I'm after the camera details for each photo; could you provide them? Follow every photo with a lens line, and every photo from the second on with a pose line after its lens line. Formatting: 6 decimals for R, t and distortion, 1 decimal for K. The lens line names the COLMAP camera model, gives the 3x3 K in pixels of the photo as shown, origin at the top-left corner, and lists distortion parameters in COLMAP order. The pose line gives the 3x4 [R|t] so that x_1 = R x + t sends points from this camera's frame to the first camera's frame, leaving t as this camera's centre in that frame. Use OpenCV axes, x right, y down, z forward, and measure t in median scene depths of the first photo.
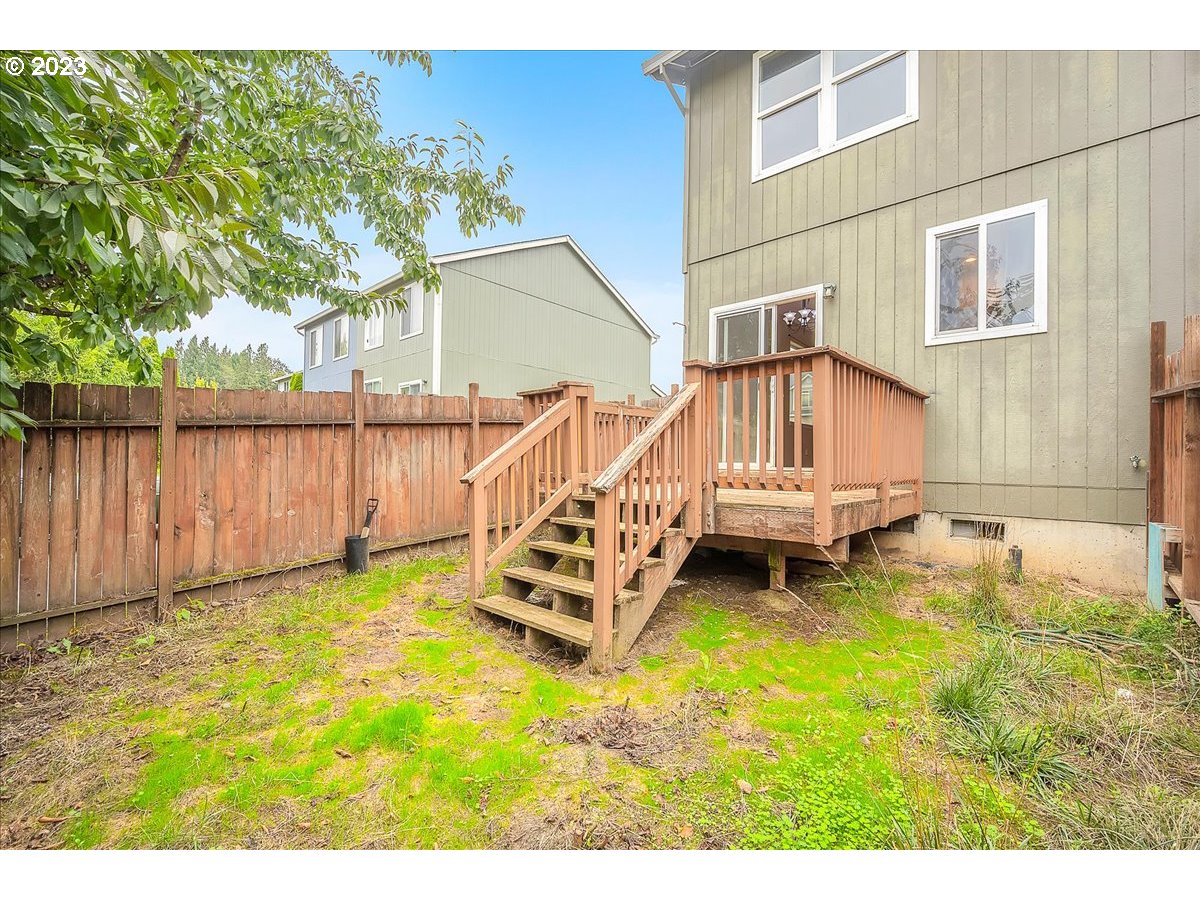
lens RADIAL K [[500.3, 0, 603.2], [0, 500.3, 451.5], [0, 0, 1]] dist [0.000496, -0.000012]
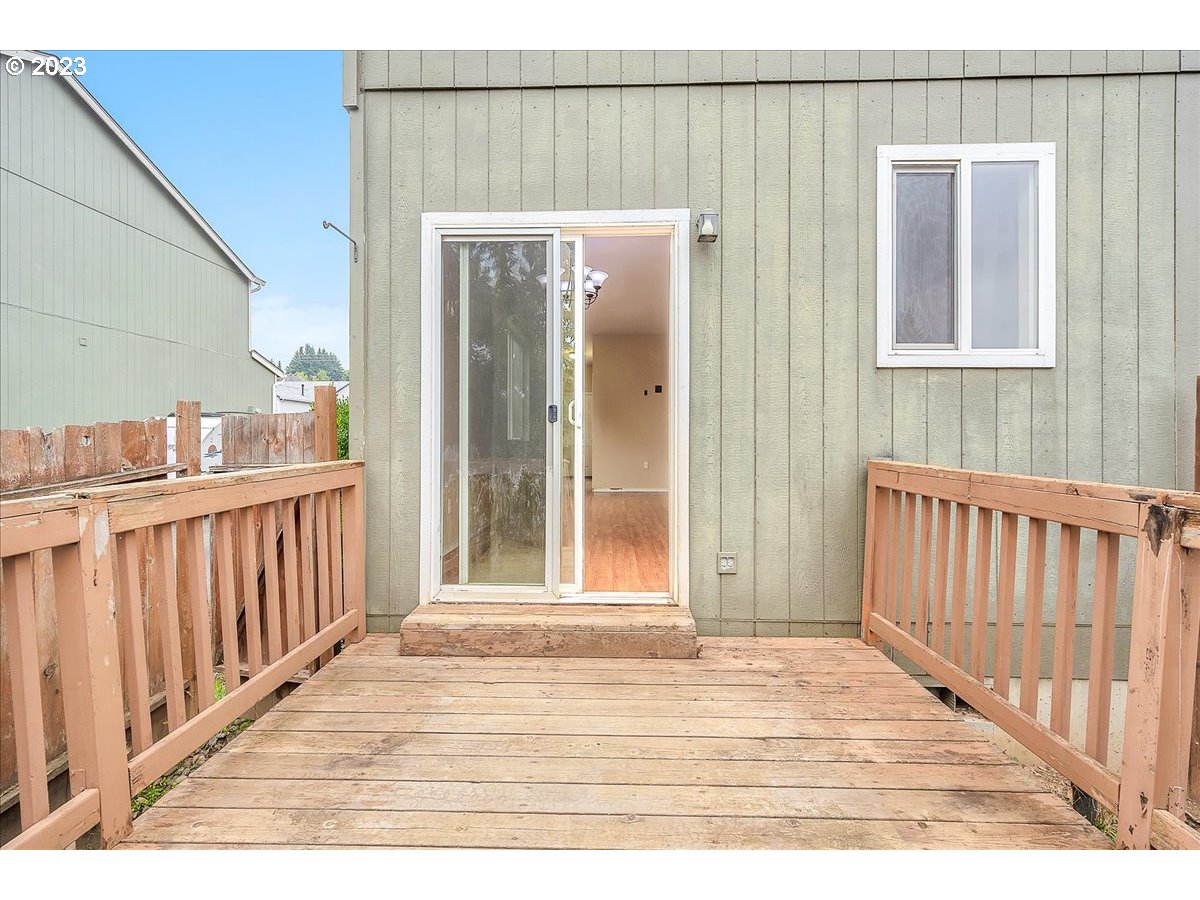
lens RADIAL K [[500.3, 0, 601.3], [0, 500.3, 440.9], [0, 0, 1]] dist [0.000496, -0.000012]
pose [[0.762004, -0.016019, 0.647374, 0.073087], [-0.001347, 0.999653, 0.026322, -0.142265], [-0.647570, -0.020929, 0.761718, 0.764586]]
